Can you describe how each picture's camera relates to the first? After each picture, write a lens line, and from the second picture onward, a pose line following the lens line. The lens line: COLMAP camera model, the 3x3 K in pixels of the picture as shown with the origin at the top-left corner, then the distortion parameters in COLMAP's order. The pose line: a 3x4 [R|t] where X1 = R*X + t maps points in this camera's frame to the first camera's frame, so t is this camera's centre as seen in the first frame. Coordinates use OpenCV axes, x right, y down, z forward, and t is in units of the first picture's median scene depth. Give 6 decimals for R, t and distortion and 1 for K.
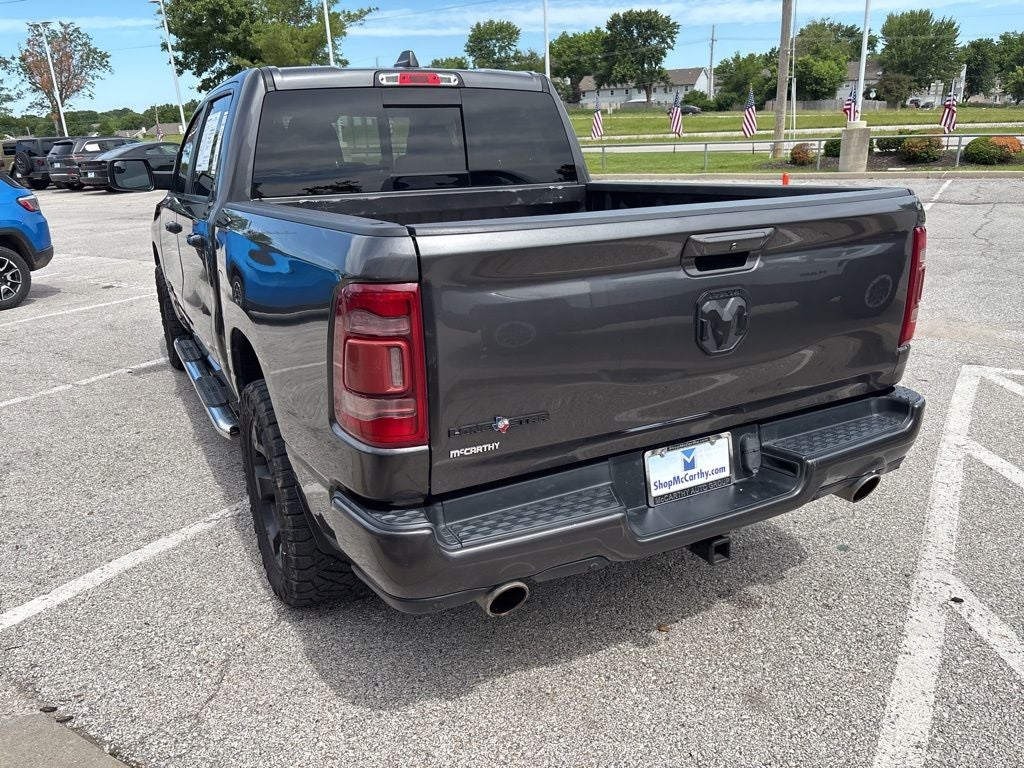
lens RADIAL K [[776.5, 0, 507.4], [0, 776.5, 385.1], [0, 0, 1]] dist [0.042213, -0.049796]
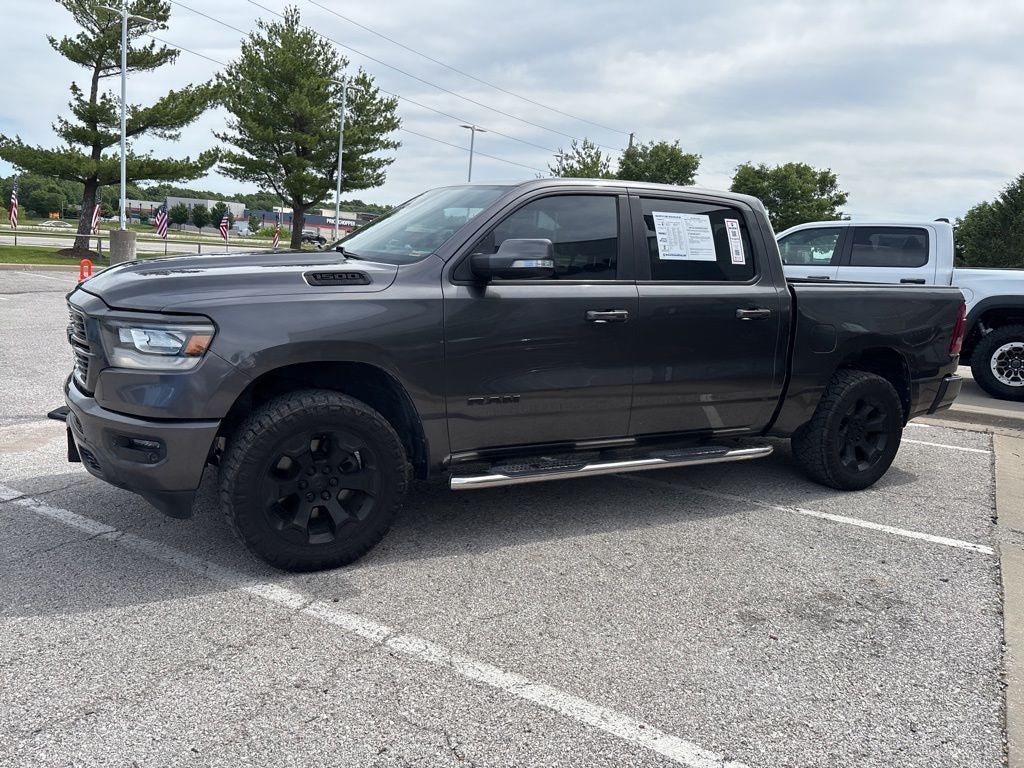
lens RADIAL K [[776.5, 0, 507.6], [0, 776.5, 378.2], [0, 0, 1]] dist [0.042213, -0.049796]
pose [[-0.020047, -0.115098, 0.993152, -2.234717], [0.250228, 0.961159, 0.116441, -0.442536], [-0.967979, 0.250849, 0.009532, 1.850765]]
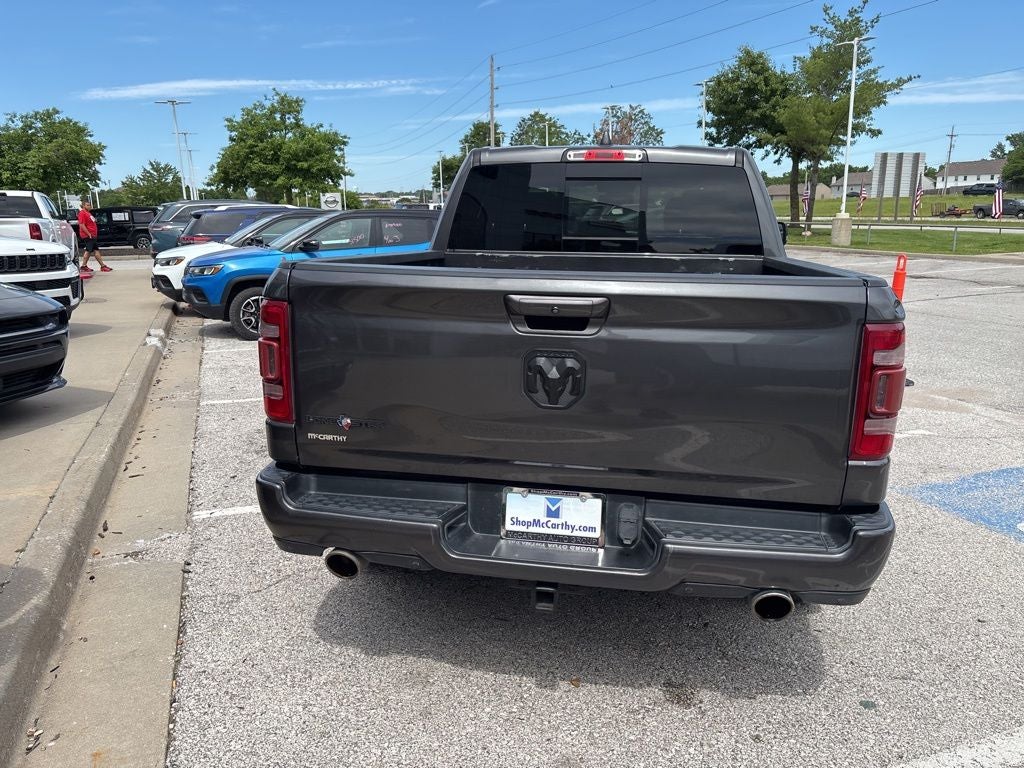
lens RADIAL K [[776.5, 0, 508.5], [0, 776.5, 386.8], [0, 0, 1]] dist [0.042213, -0.049796]
pose [[0.791380, 0.169916, -0.587236, 0.639393], [-0.215894, 0.976380, -0.008431, -0.035486], [0.571933, 0.133453, 0.809372, 0.073950]]
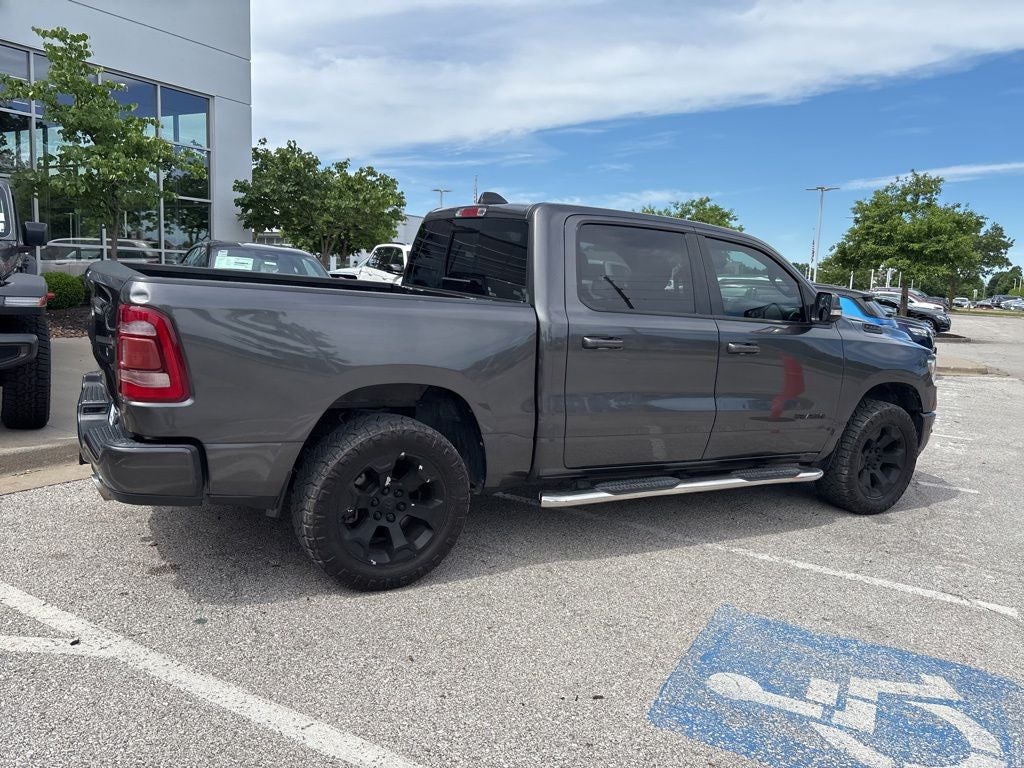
lens RADIAL K [[776.5, 0, 511.4], [0, 776.5, 377.6], [0, 0, 1]] dist [0.042213, -0.049796]
pose [[0.048822, 0.174894, -0.983376, 1.627107], [-0.368661, 0.918186, 0.144996, -0.453272], [0.928281, 0.355454, 0.109304, 1.321271]]
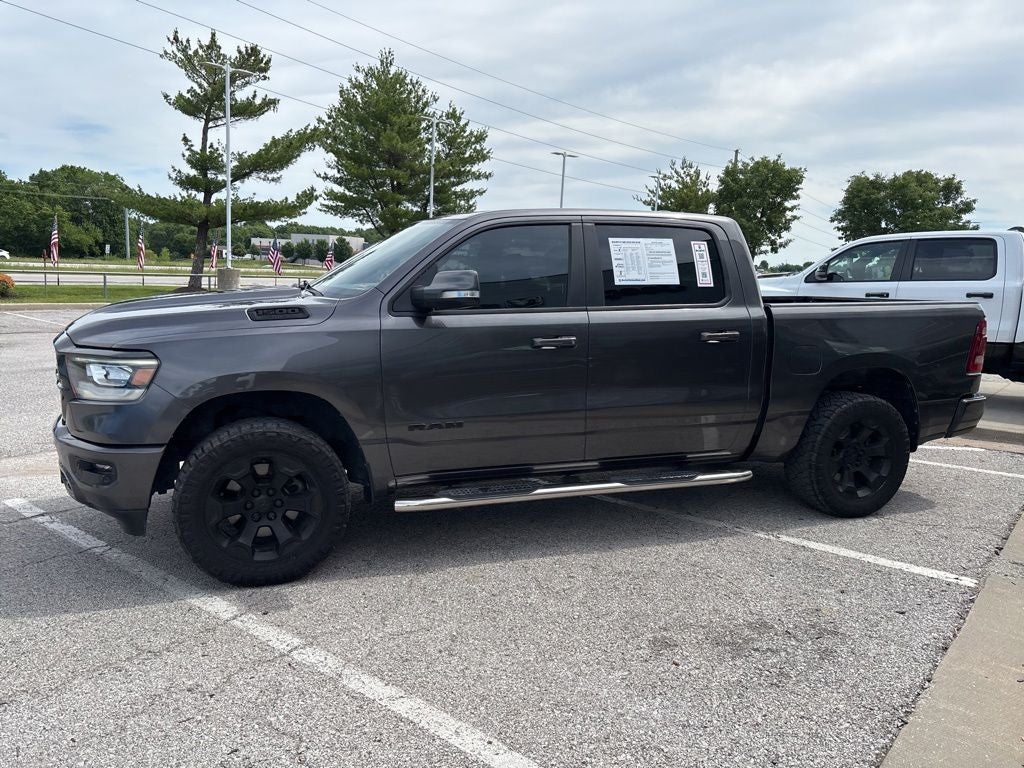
lens RADIAL K [[776.5, 0, 505.6], [0, 776.5, 389.5], [0, 0, 1]] dist [0.042213, -0.049796]
pose [[0.124678, -0.099059, 0.987240, -2.263980], [0.274152, 0.959707, 0.061674, -0.365124], [-0.953570, 0.262965, 0.146812, 1.535879]]
